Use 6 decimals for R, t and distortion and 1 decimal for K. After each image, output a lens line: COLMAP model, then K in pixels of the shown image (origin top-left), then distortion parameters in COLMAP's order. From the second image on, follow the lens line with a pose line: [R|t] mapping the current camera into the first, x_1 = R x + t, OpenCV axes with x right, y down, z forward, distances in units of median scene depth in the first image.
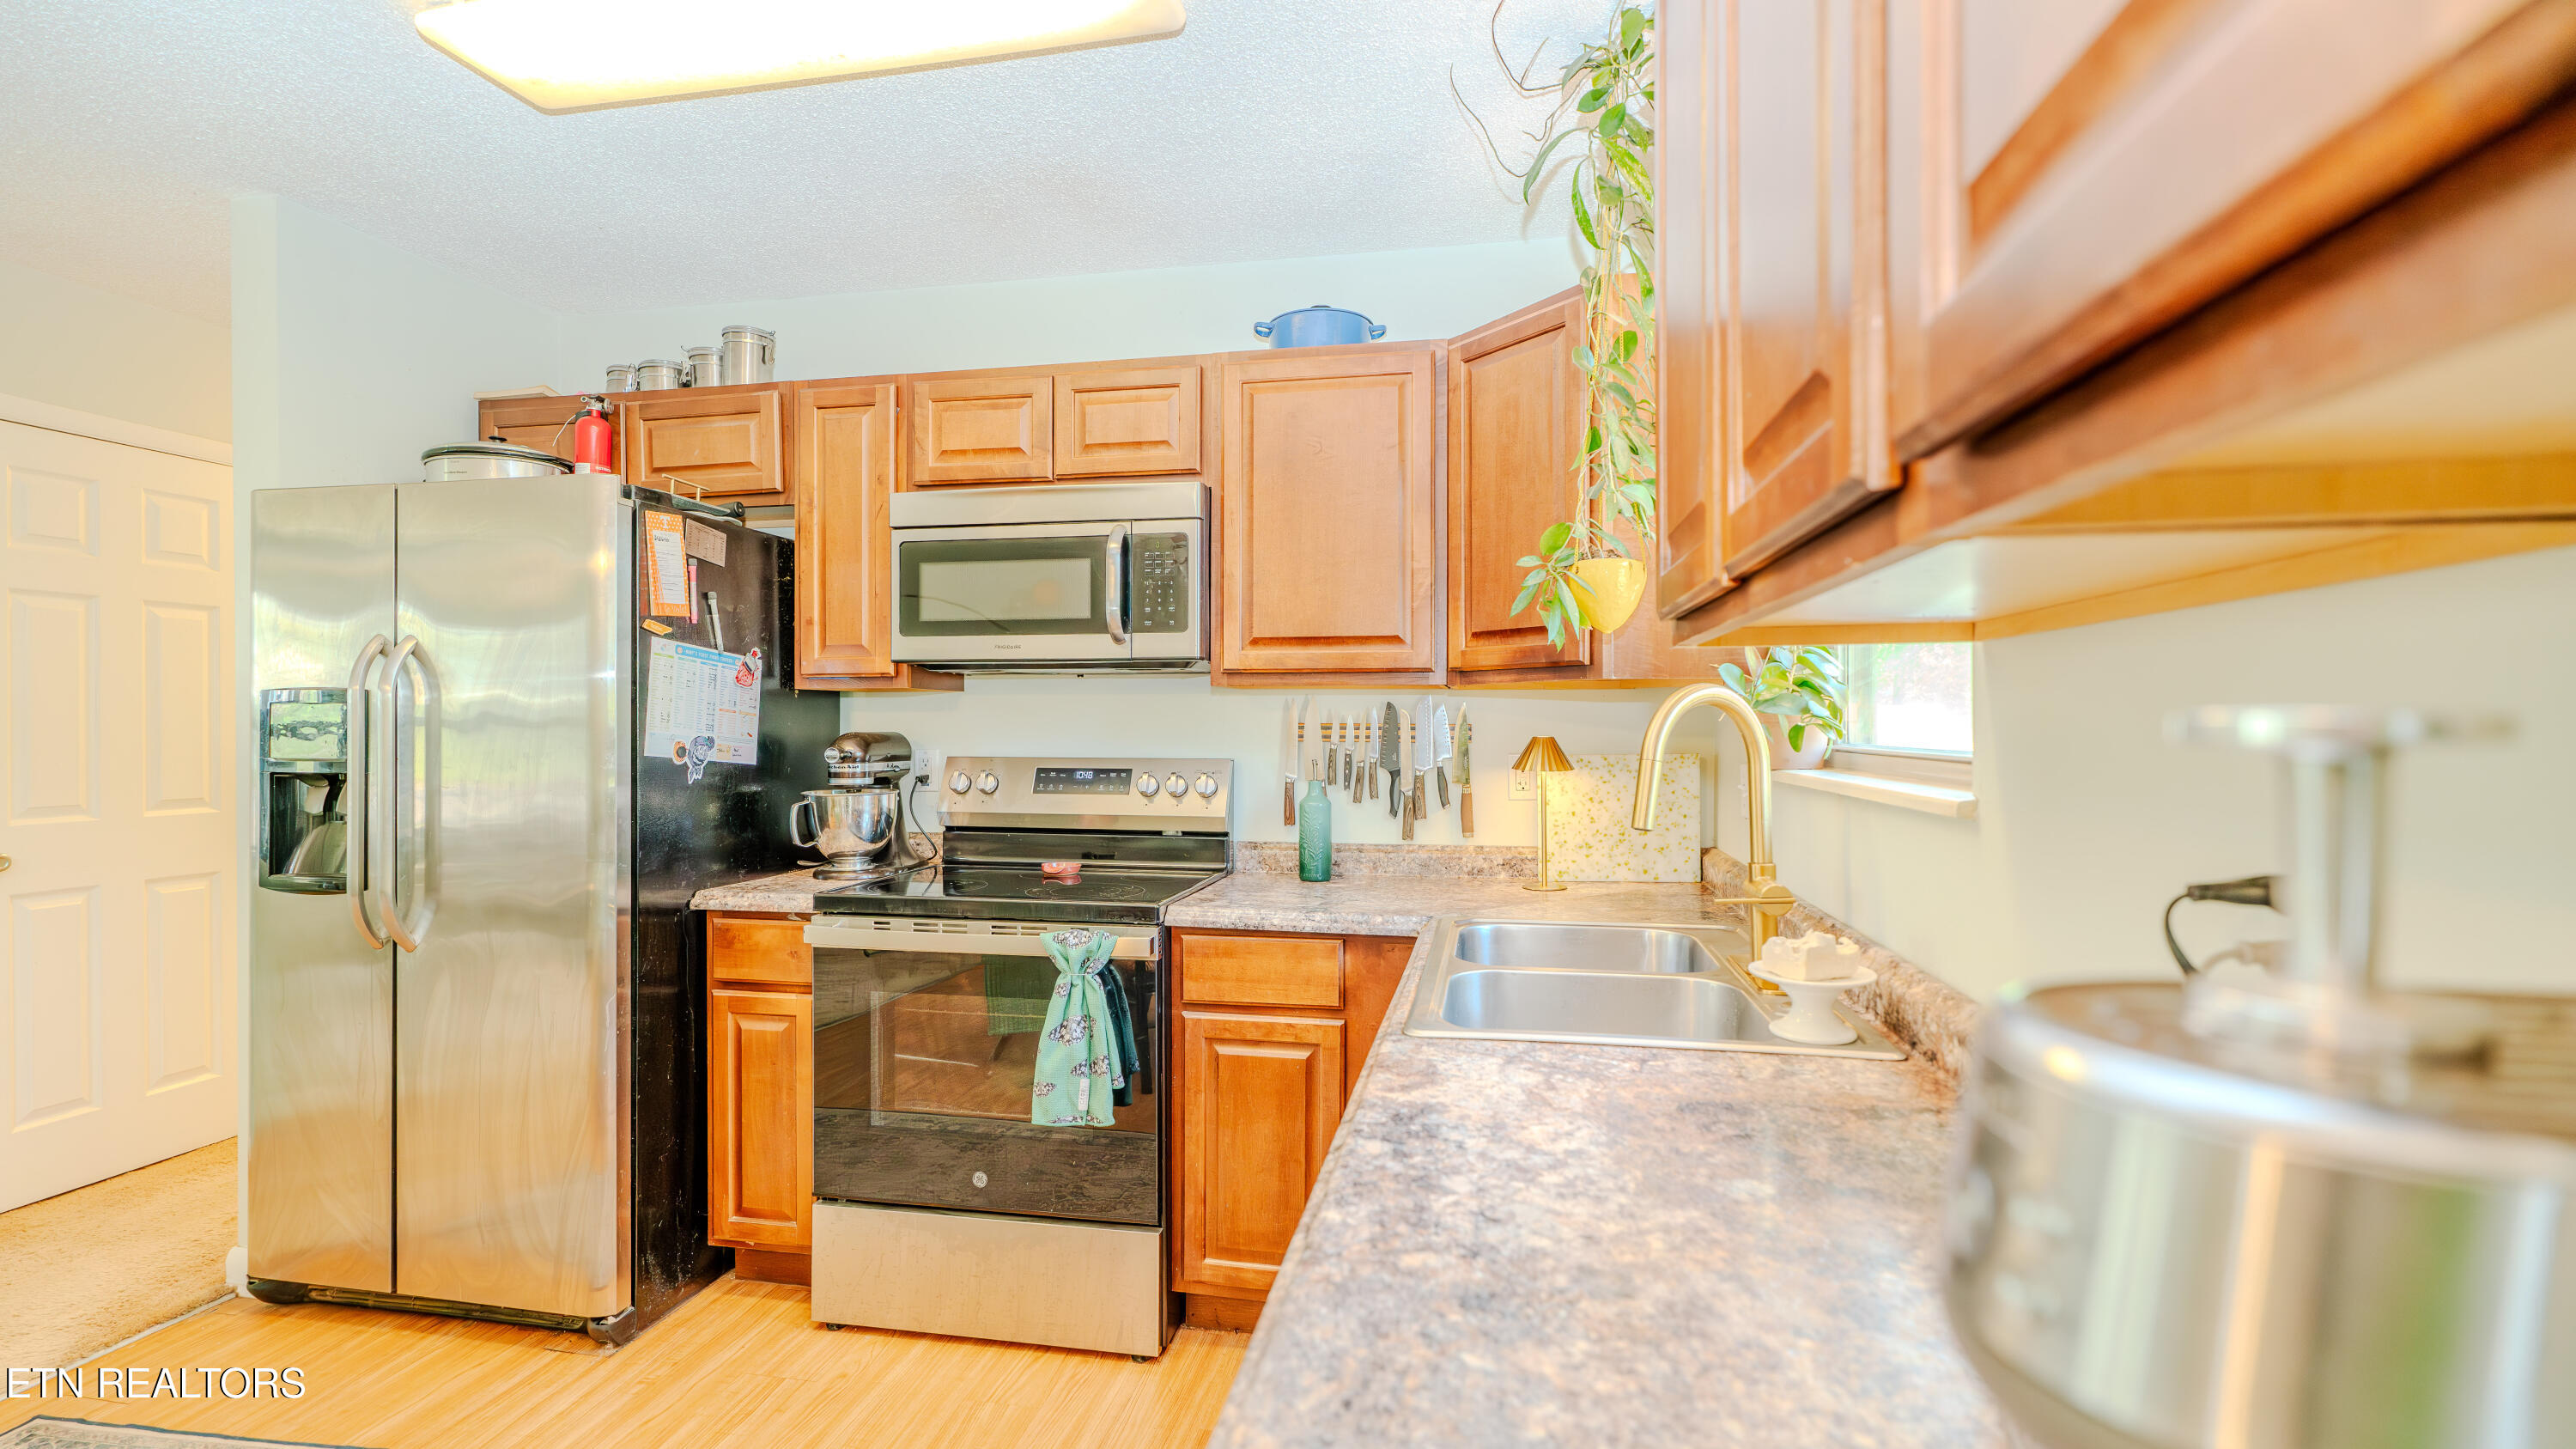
lens RADIAL K [[1189.3, 0, 1248.7], [0, 1189.3, 721.4], [0, 0, 1]] dist [0.024877, -0.000057]
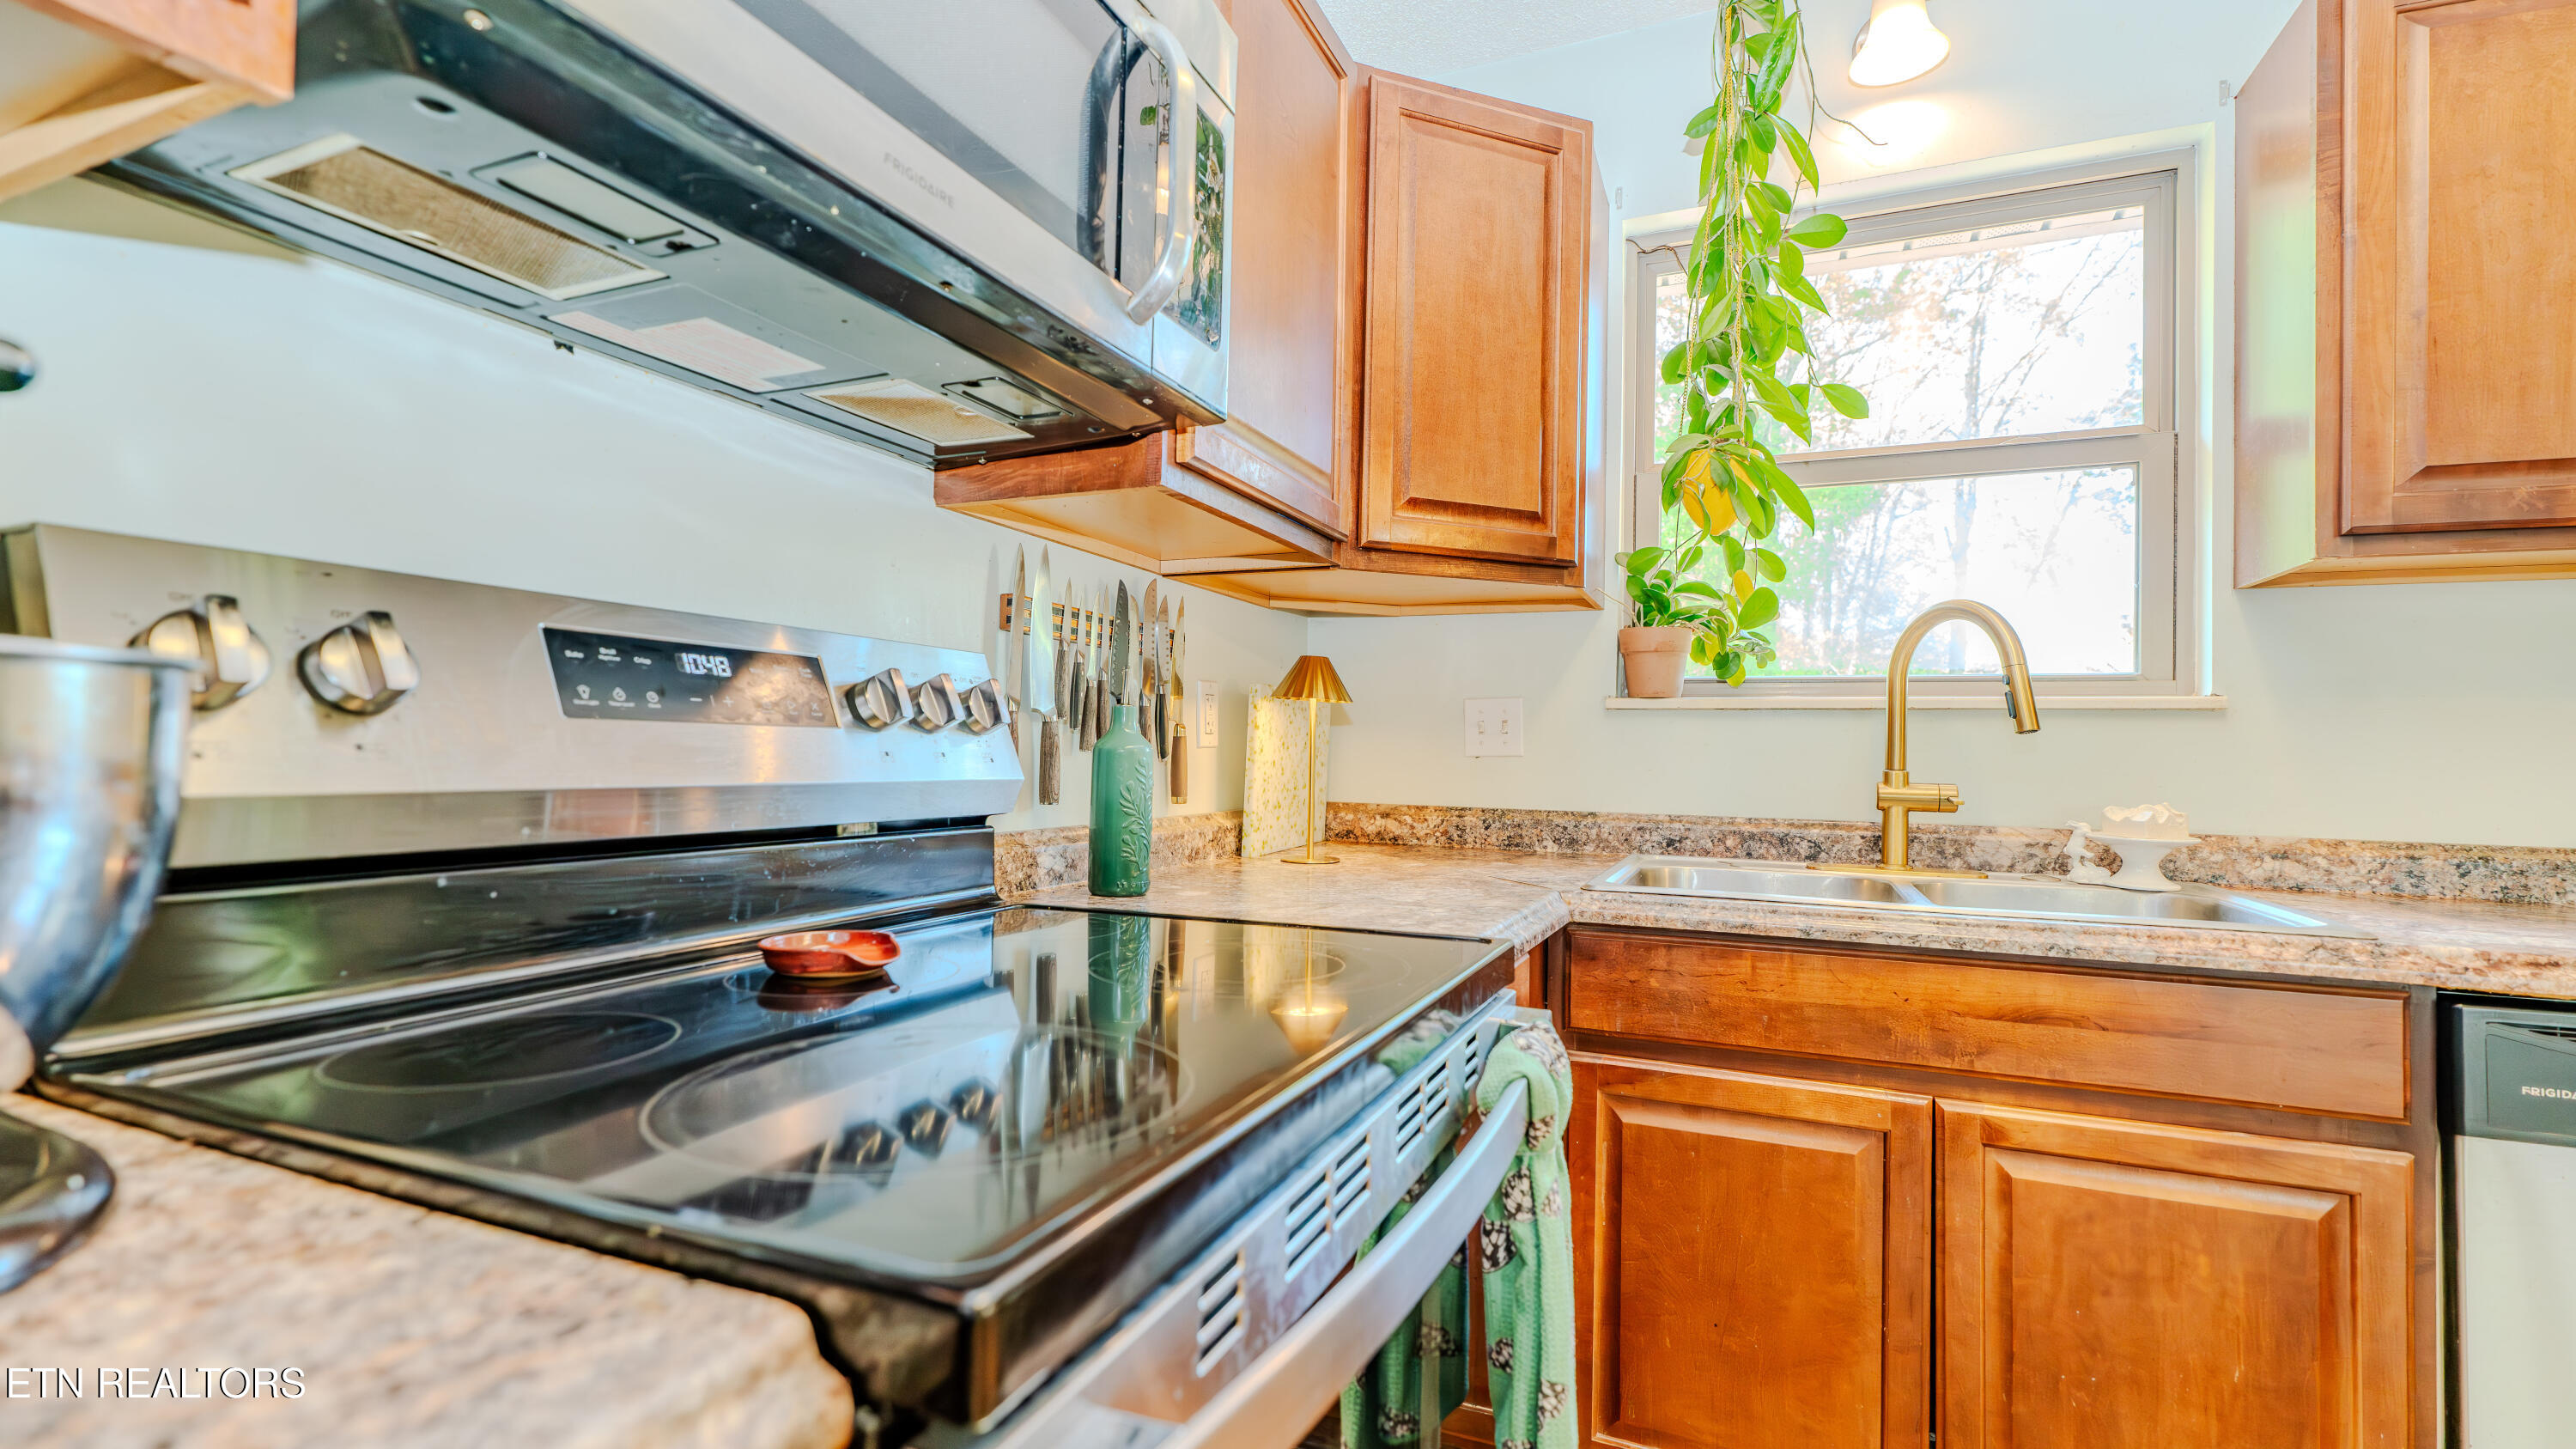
lens RADIAL K [[1138.1, 0, 1282.1], [0, 1138.1, 724.7], [0, 0, 1]] dist [0.004555, -0.000176]
pose [[0.189340, 0.026691, 0.981549, -0.447635], [-0.019752, 0.999532, -0.023369, 0.070985], [-0.981713, -0.014963, 0.189778, 0.858607]]
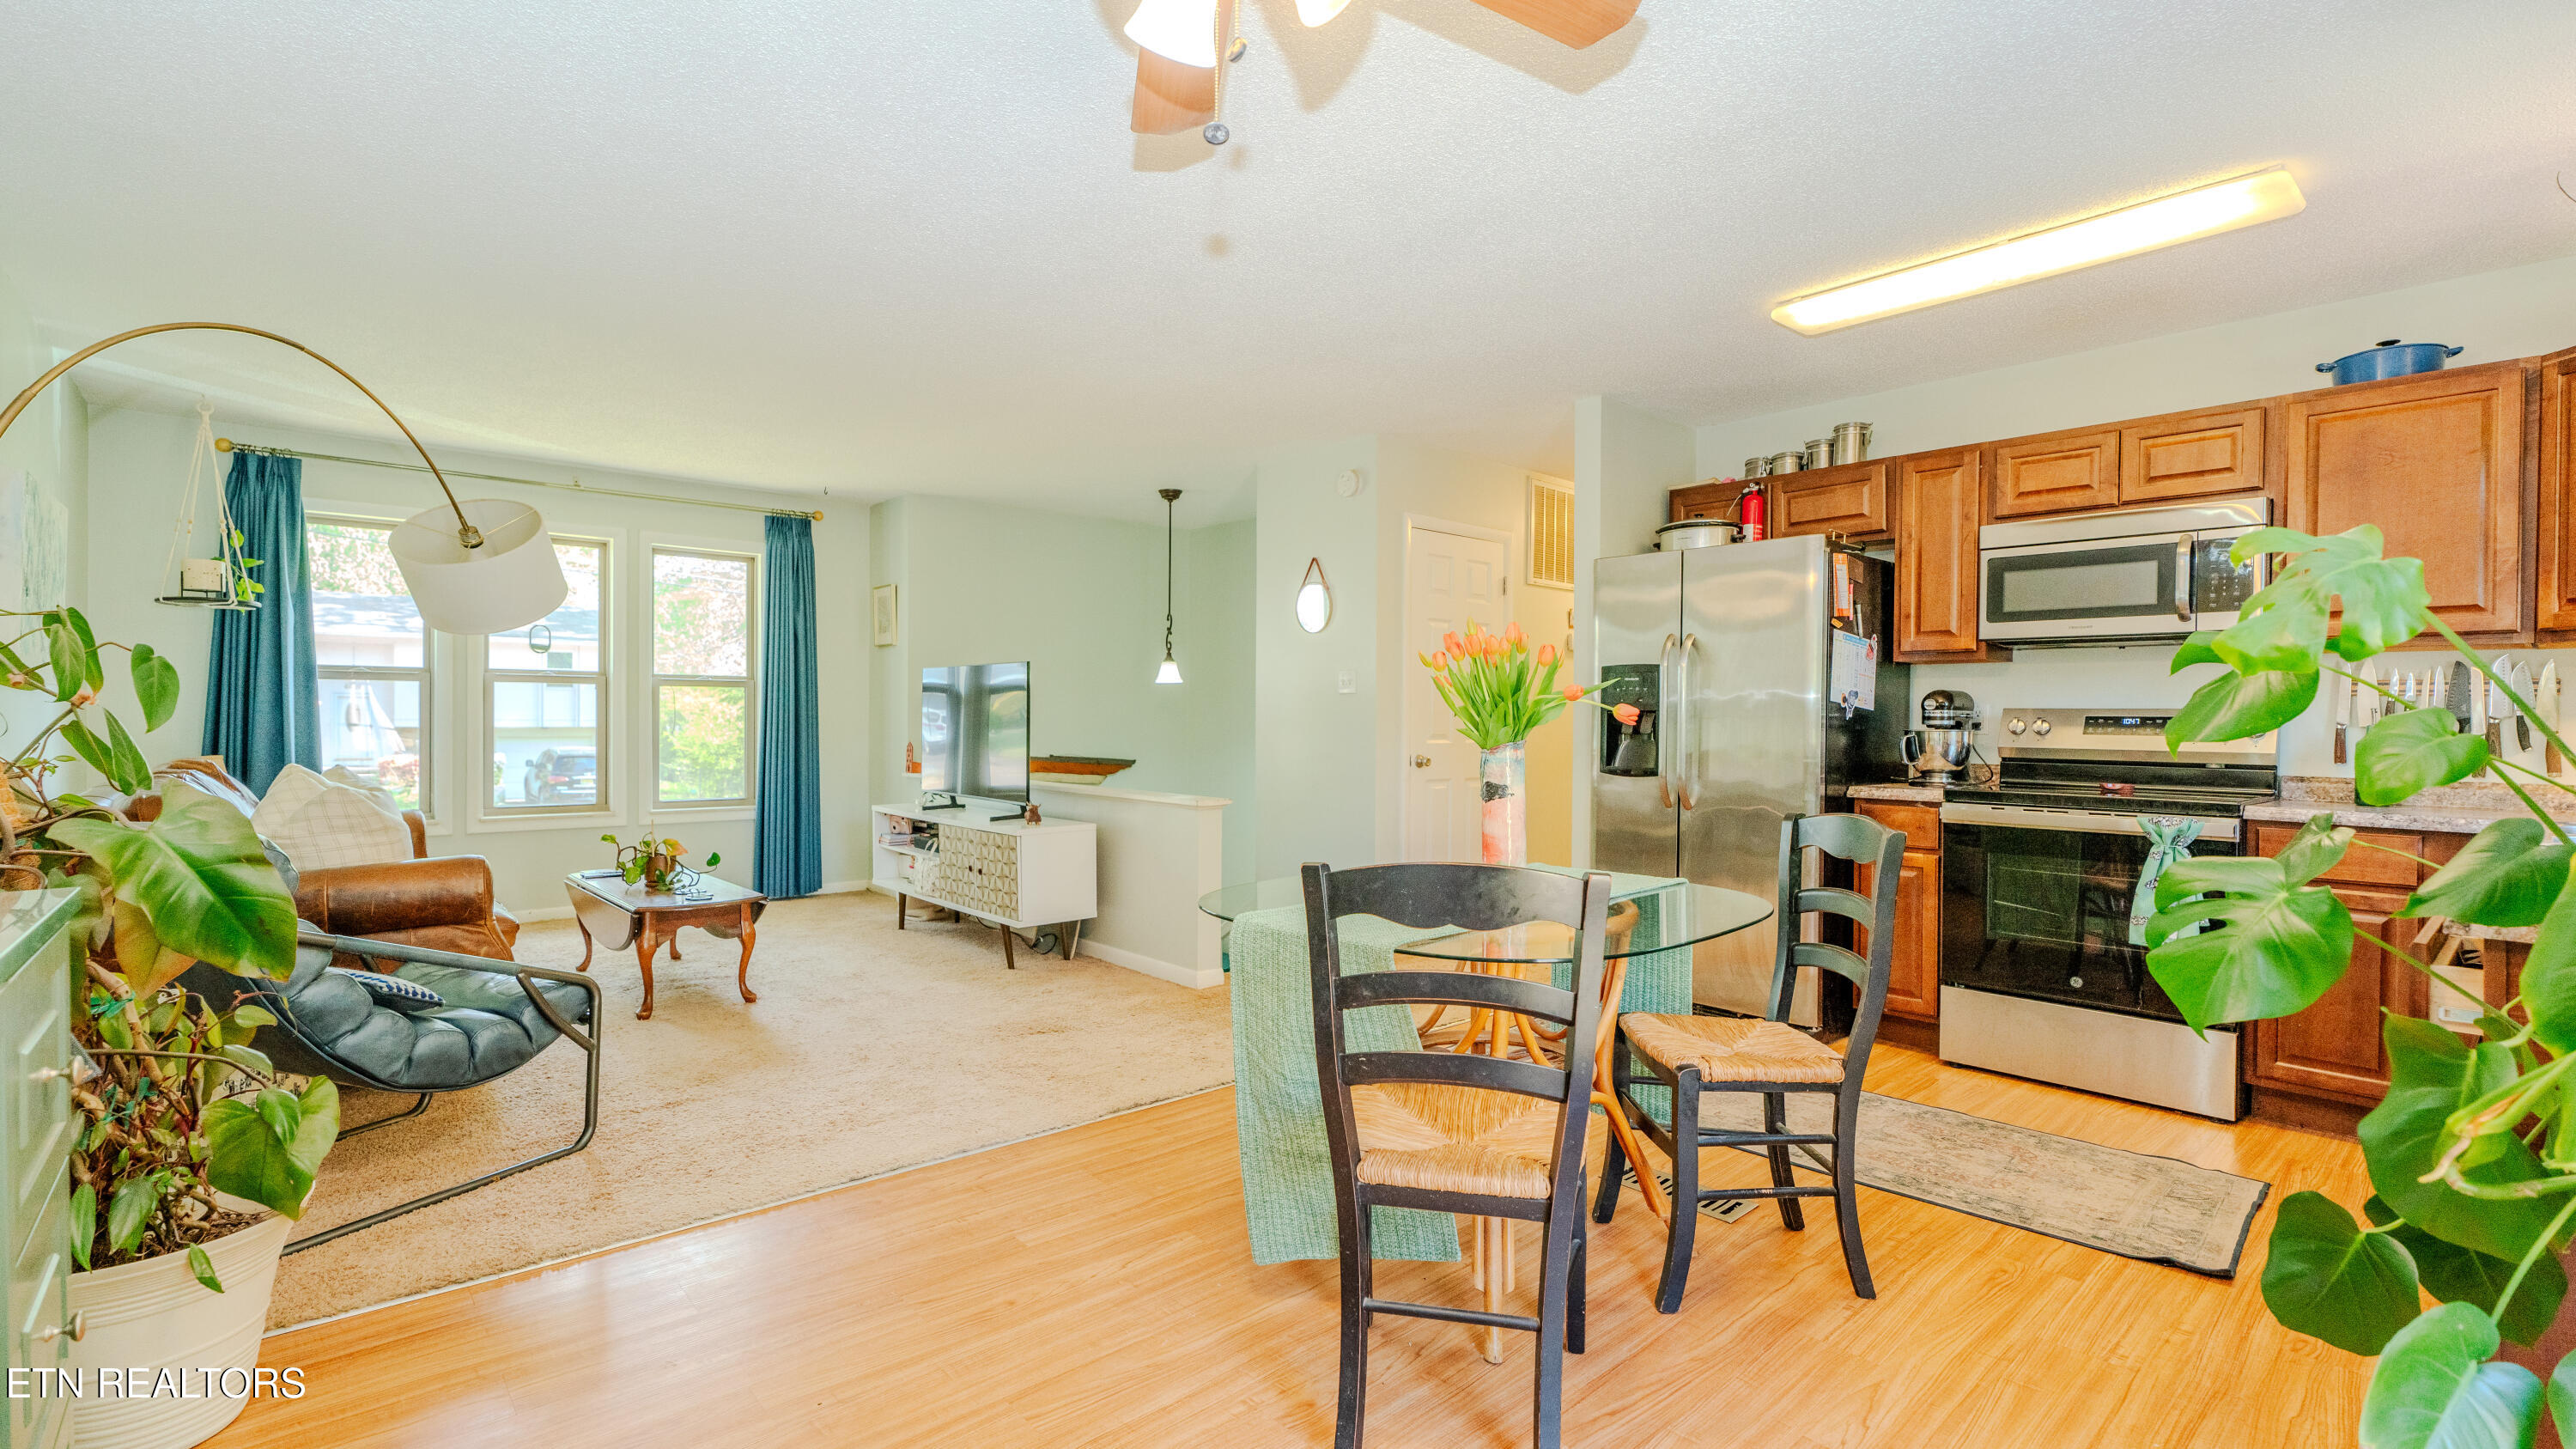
lens RADIAL K [[1138.1, 0, 1282.1], [0, 1138.1, 724.7], [0, 0, 1]] dist [0.004555, -0.000176]
pose [[0.808312, 0.009349, -0.588680, -0.169899], [-0.005662, 0.999951, 0.008107, 0.048306], [0.588727, -0.003220, 0.808325, -0.658414]]
